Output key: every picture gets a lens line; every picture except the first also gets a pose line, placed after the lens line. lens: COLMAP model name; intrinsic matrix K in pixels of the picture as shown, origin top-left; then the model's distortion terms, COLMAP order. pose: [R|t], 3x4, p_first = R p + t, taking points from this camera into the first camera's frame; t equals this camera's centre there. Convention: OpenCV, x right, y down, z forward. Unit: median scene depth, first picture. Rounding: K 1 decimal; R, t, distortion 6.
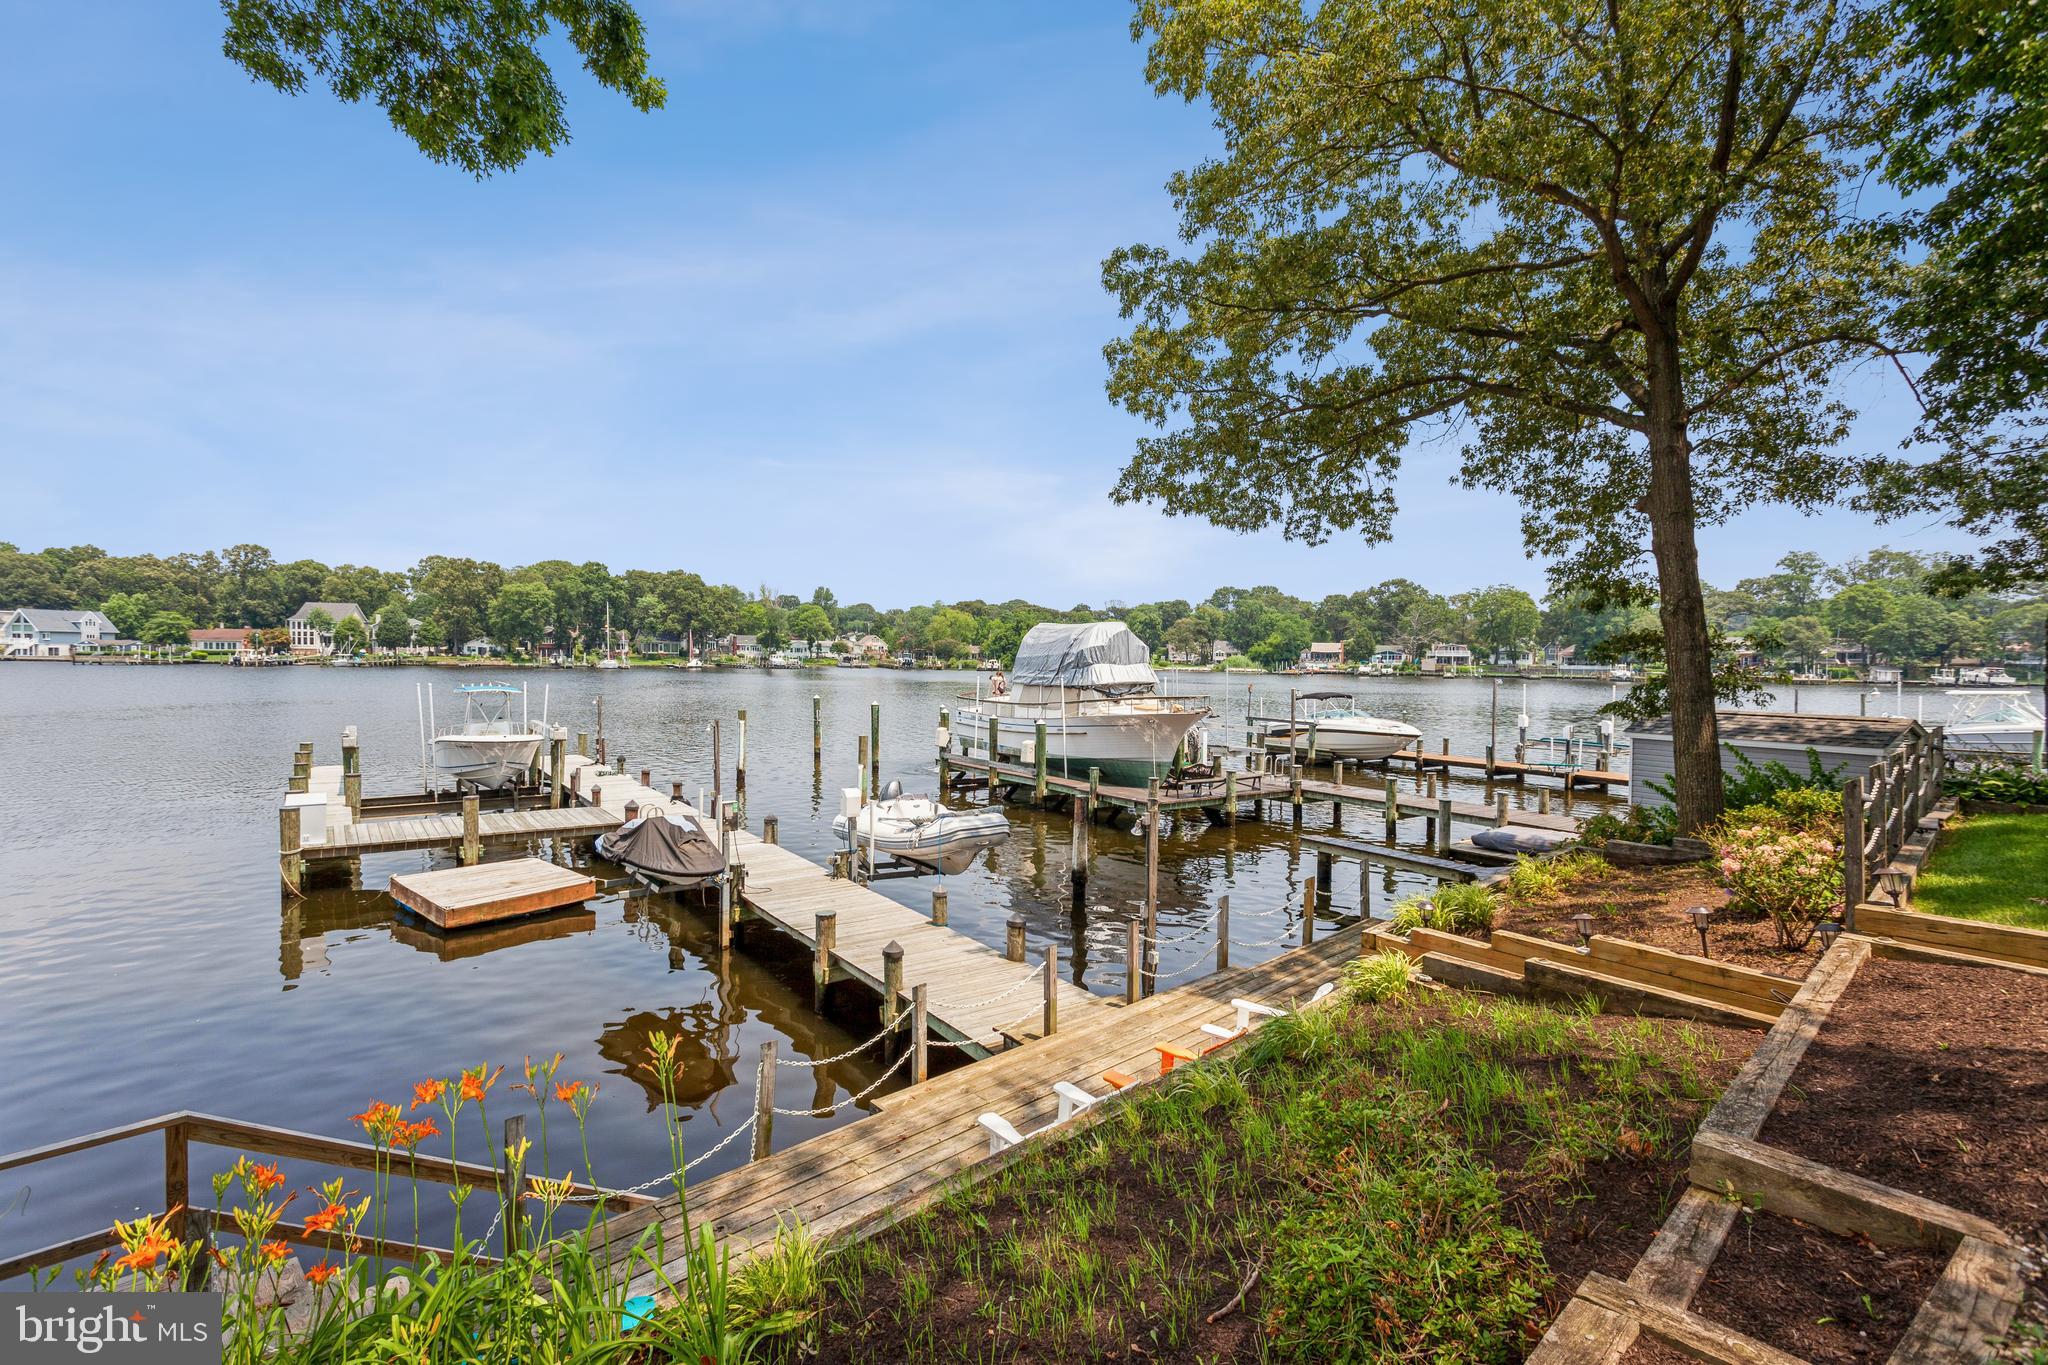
lens RADIAL K [[983.0, 0, 1024.6], [0, 983.0, 662.3], [0, 0, 1]] dist [0.004389, 0.001008]
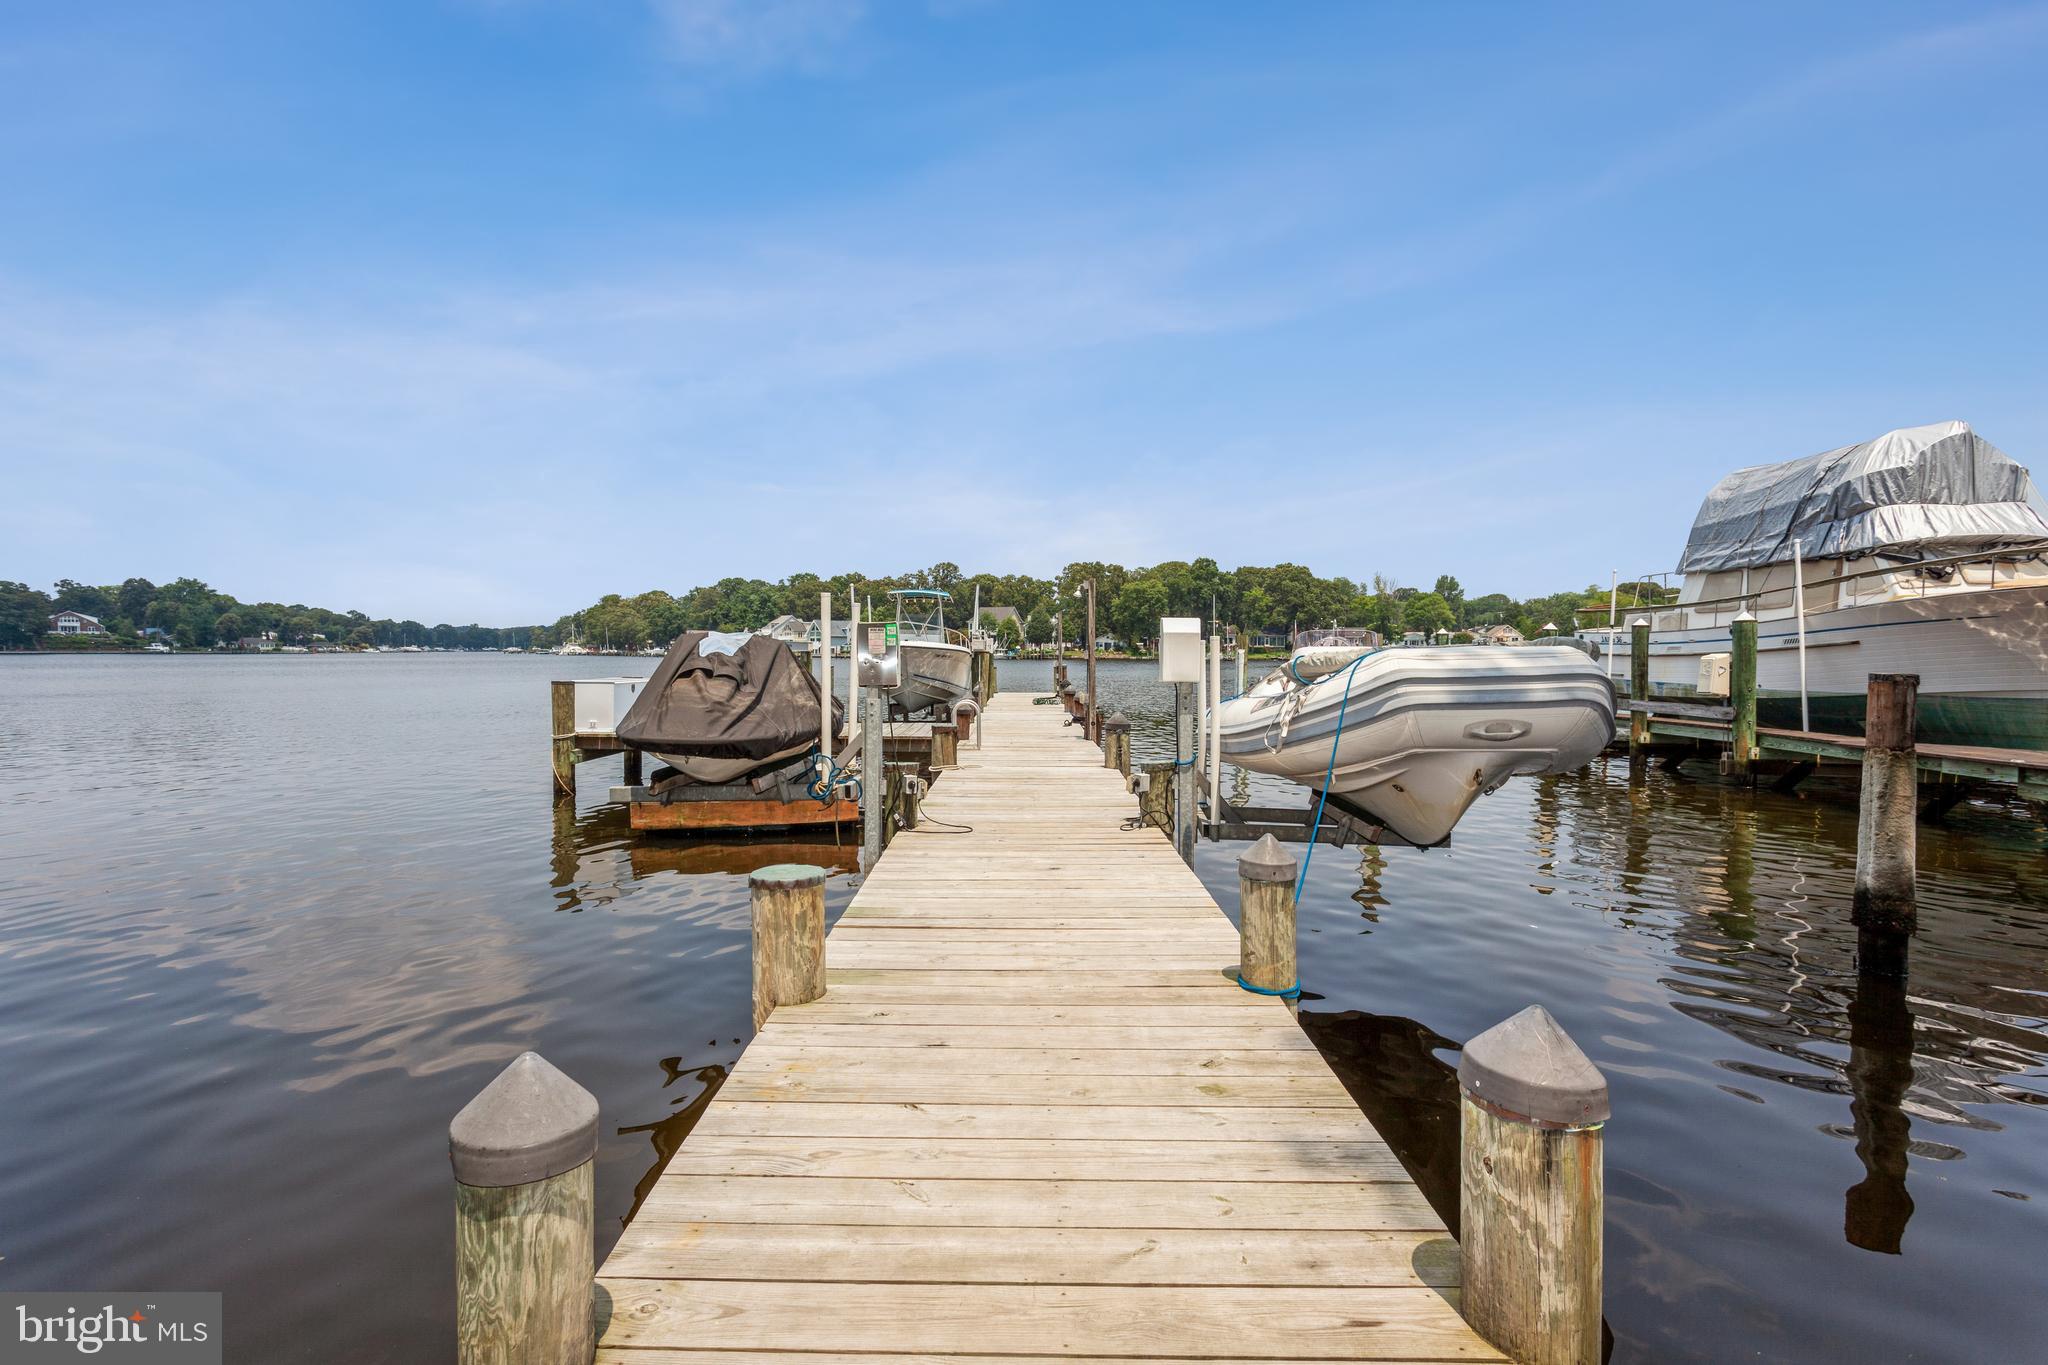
lens RADIAL K [[983.0, 0, 1026.2], [0, 983.0, 685.8], [0, 0, 1]] dist [0.004389, 0.001008]
pose [[0.817802, 0.007126, -0.575456, 0.000946], [0.002992, 0.999857, 0.016633, 0.014247], [0.575492, -0.015325, 0.817664, 0.058531]]
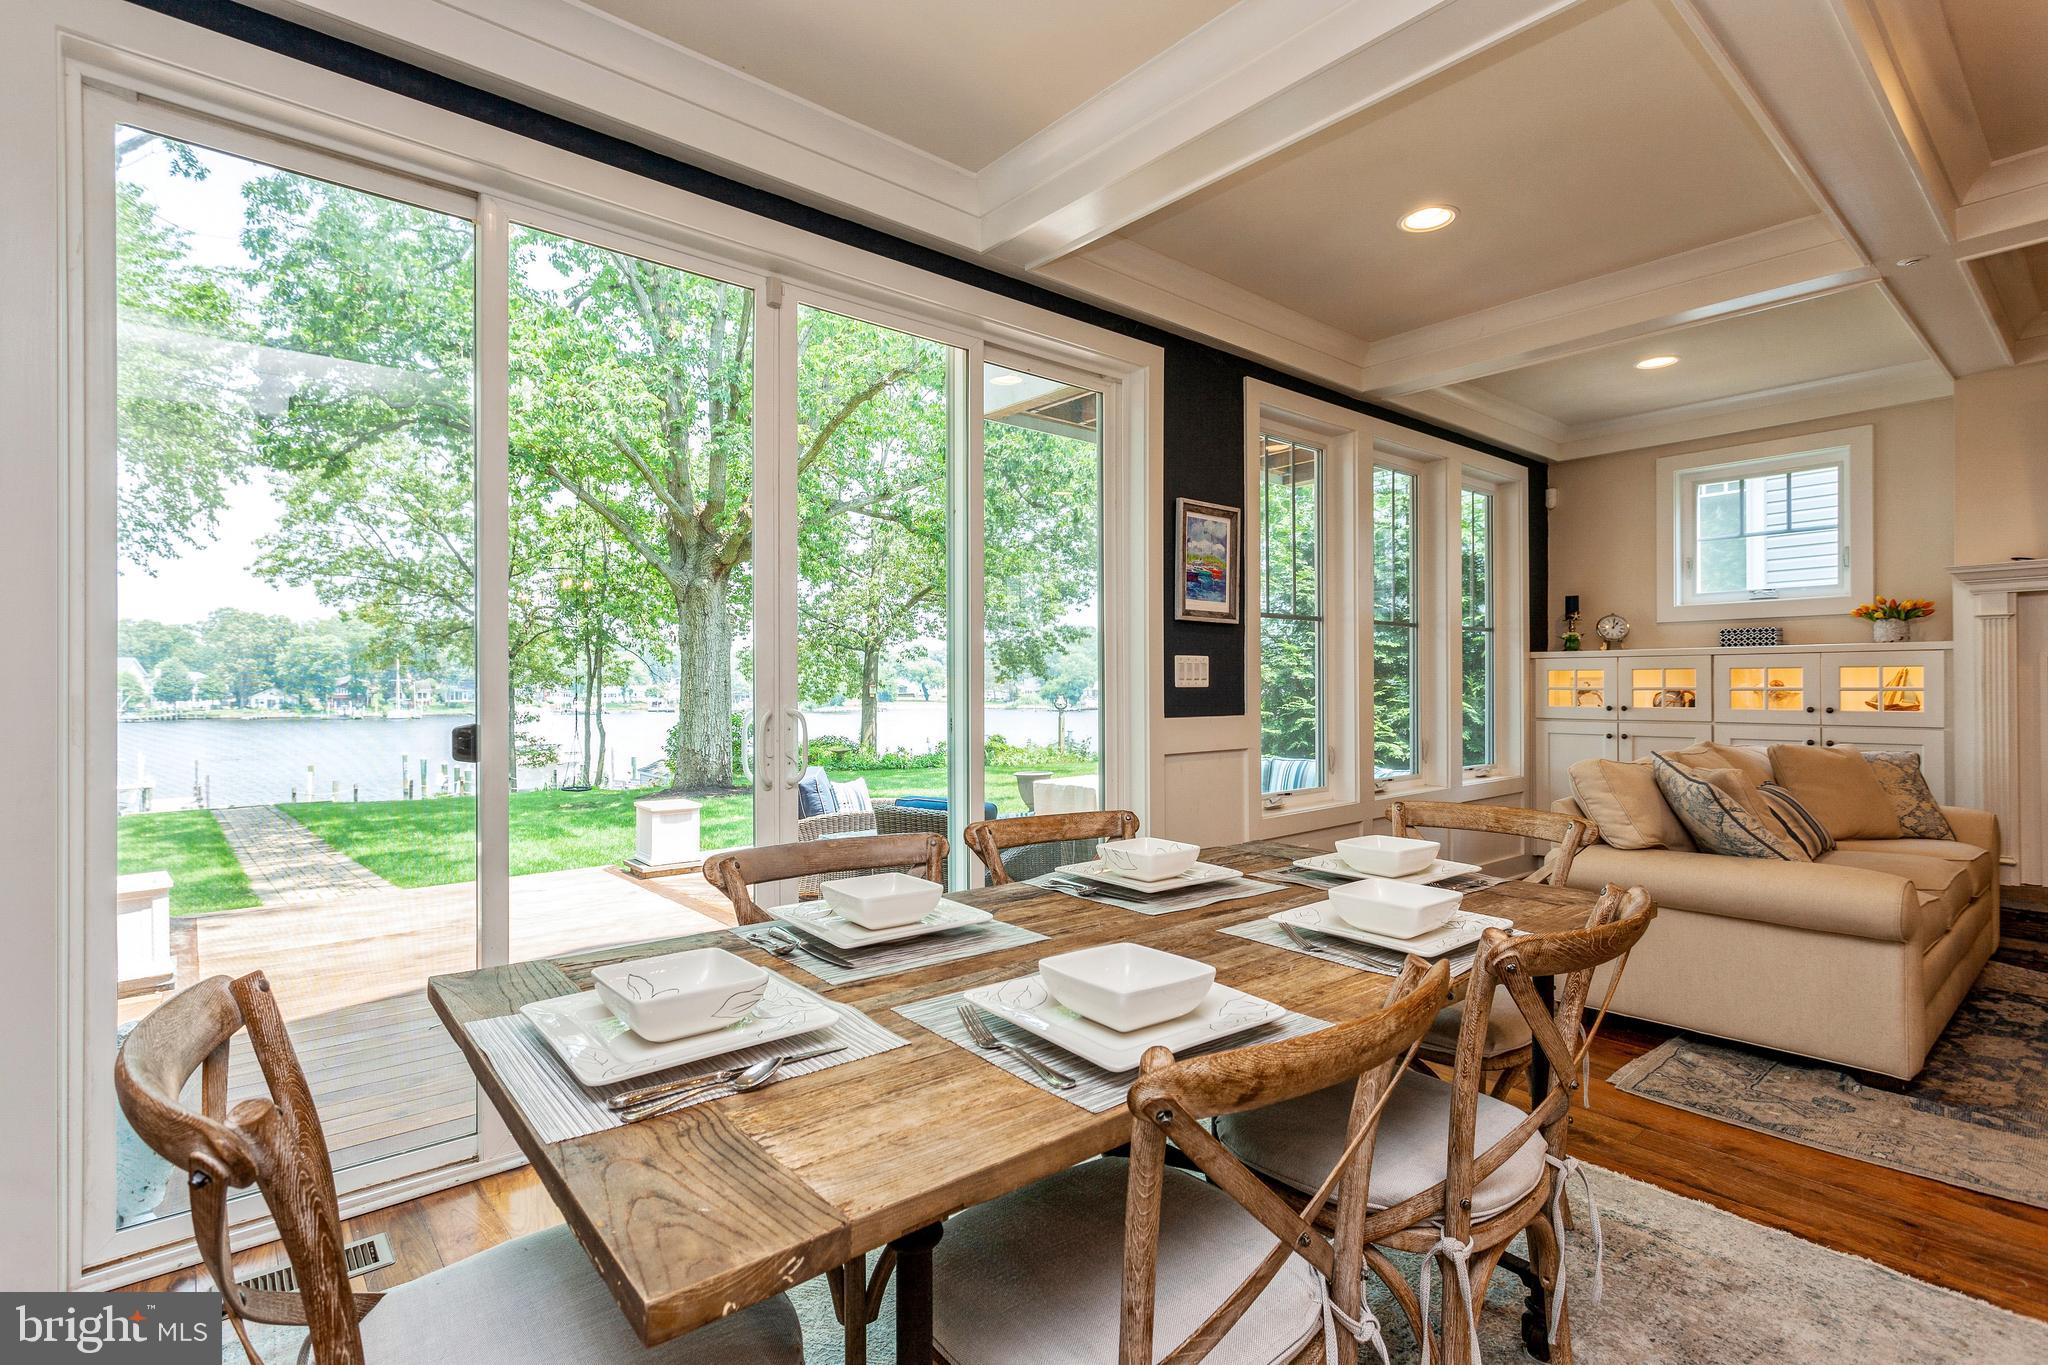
lens RADIAL K [[983.0, 0, 1026.8], [0, 983.0, 686.8], [0, 0, 1]] dist [0.004389, 0.001008]
pose [[0.993080, -0.016460, 0.116278, 0.104839], [0.017561, 0.999810, -0.008451, -0.006037], [-0.116117, 0.010434, 0.993181, -0.100330]]
